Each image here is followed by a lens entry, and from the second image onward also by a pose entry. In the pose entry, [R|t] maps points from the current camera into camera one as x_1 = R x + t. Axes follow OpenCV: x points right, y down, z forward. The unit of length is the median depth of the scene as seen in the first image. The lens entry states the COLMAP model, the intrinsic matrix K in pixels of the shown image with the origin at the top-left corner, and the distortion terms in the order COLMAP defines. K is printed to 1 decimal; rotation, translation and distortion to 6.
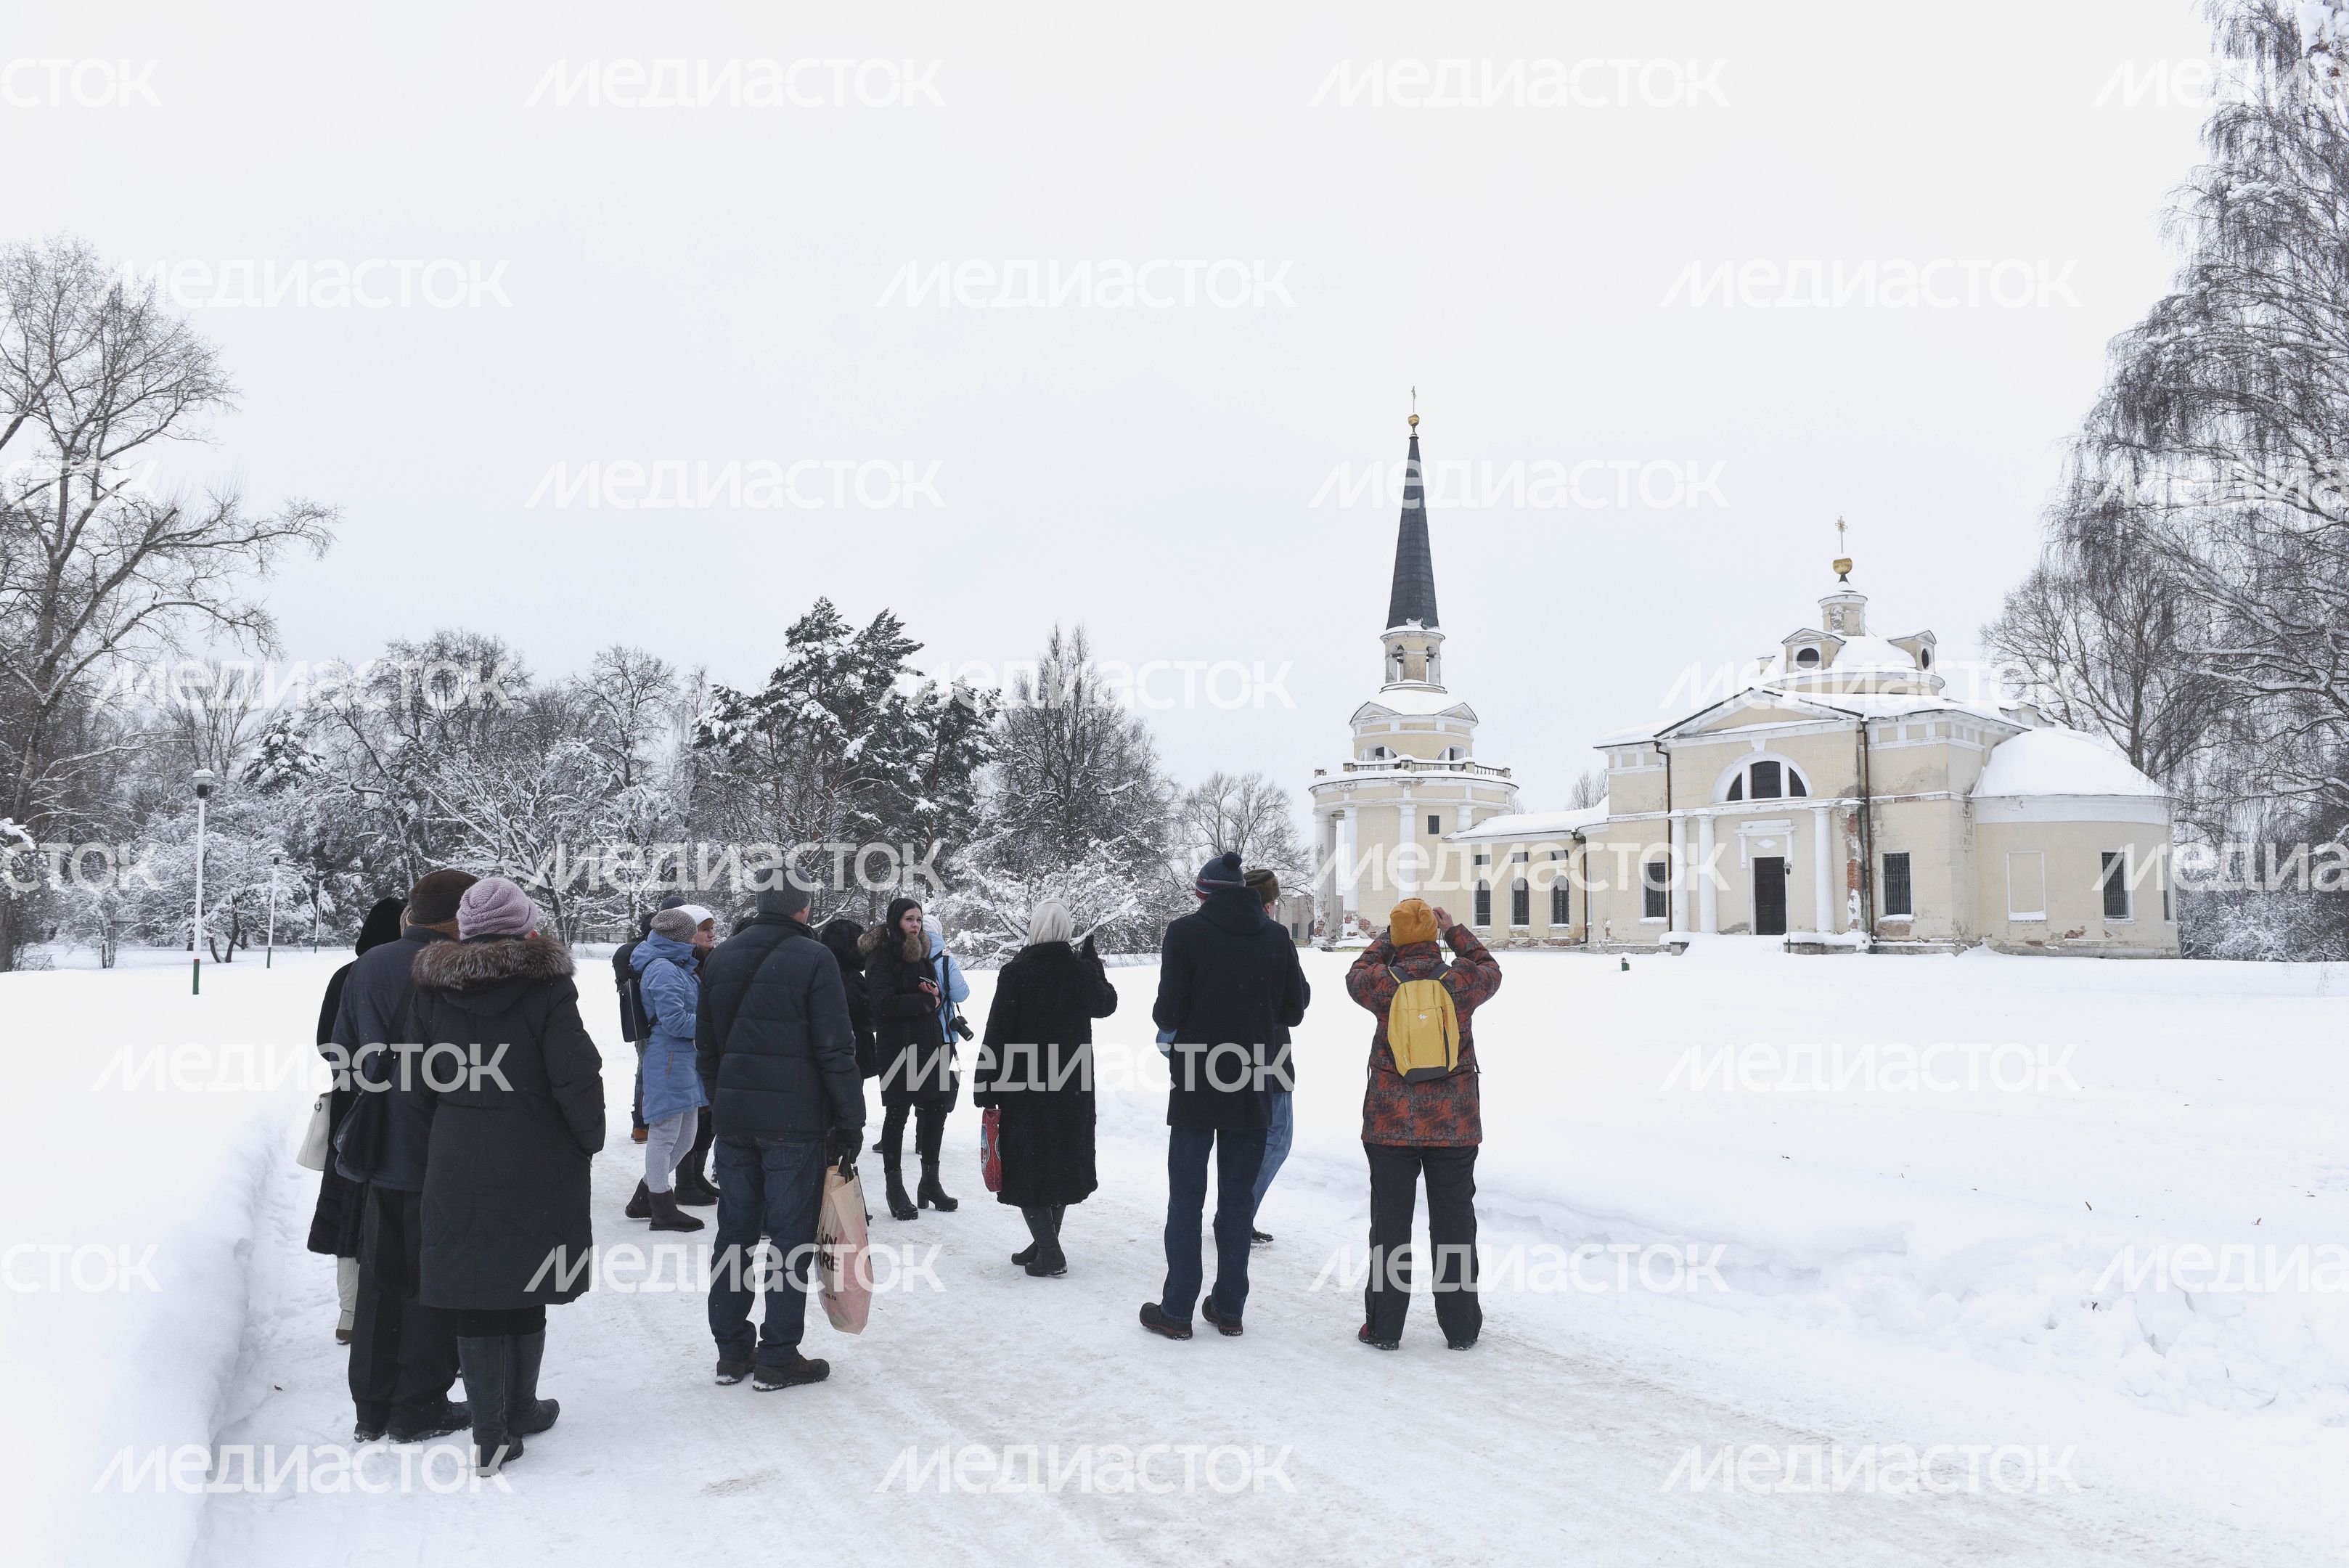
lens RADIAL K [[1626.5, 0, 1174.5], [0, 1626.5, 784.0], [0, 0, 1]] dist [-0.024655, -0.026182]
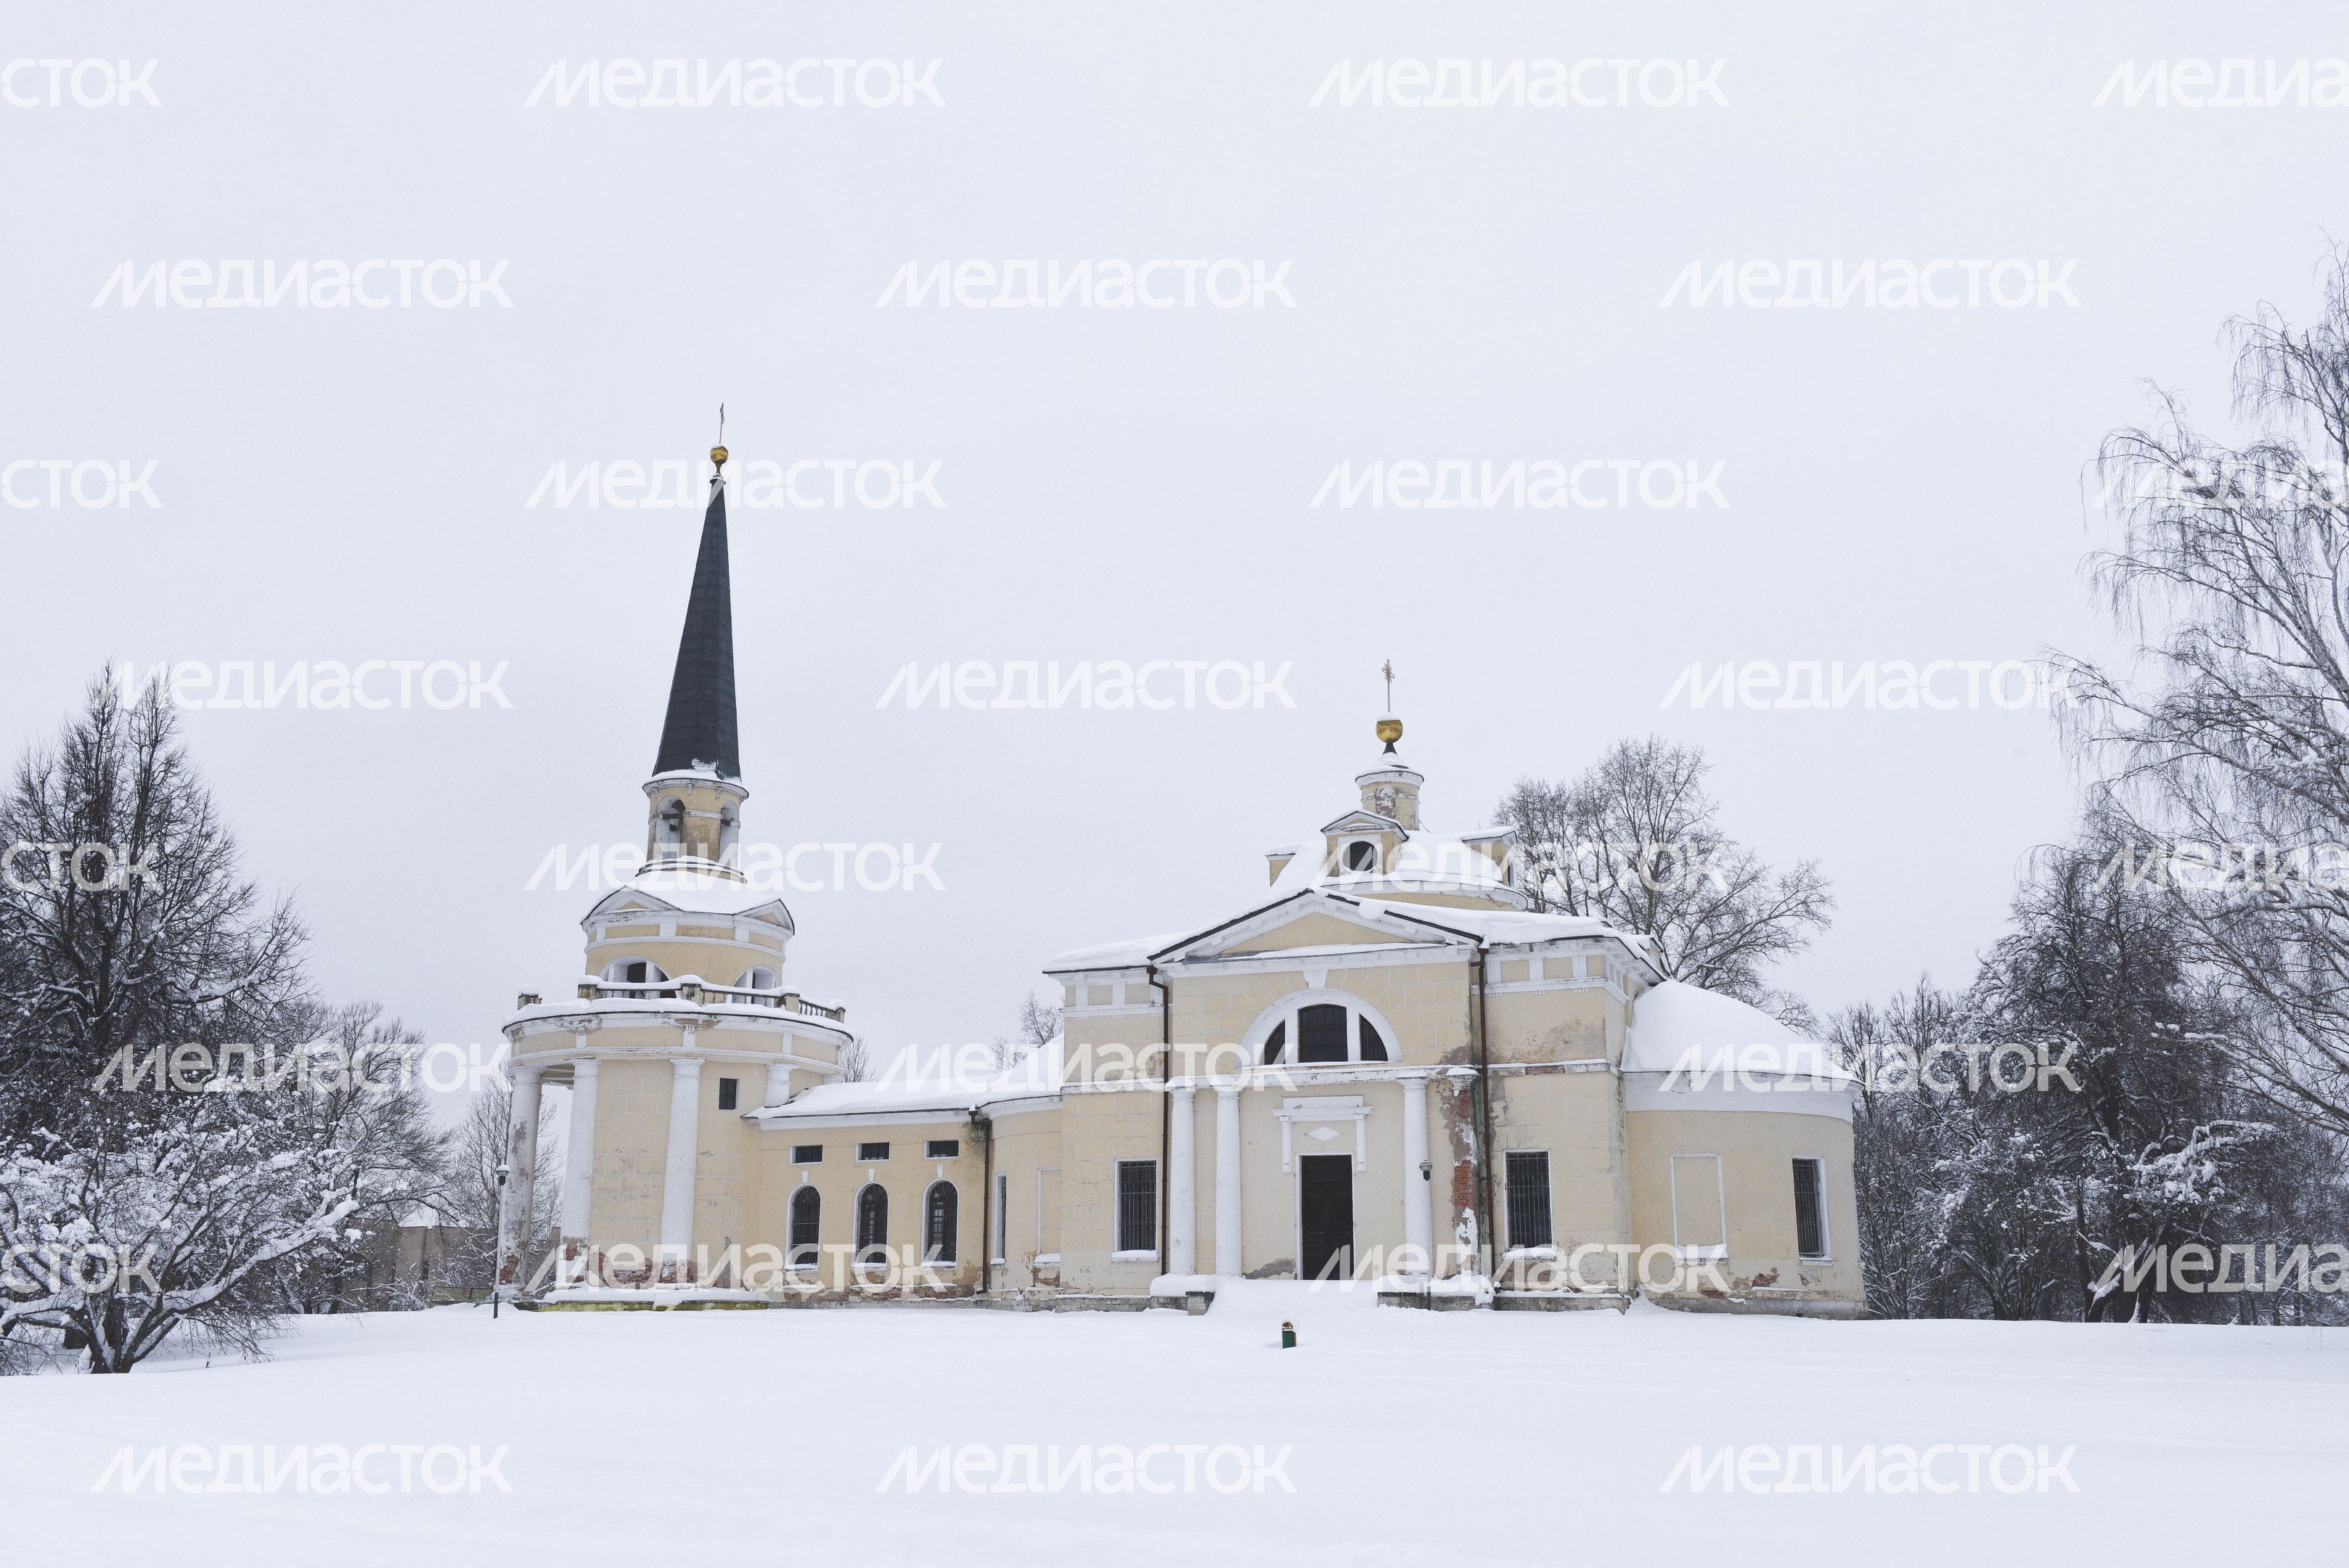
lens RADIAL K [[2139.3, 0, 1174.5], [0, 2139.3, 784.0], [0, 0, 1]] dist [0.013275, 0.007767]
pose [[0.889318, 0.101375, 0.445912, -0.073678], [-0.040762, 0.988810, -0.143504, 0.022730], [-0.455470, 0.109445, 0.883498, 0.251860]]
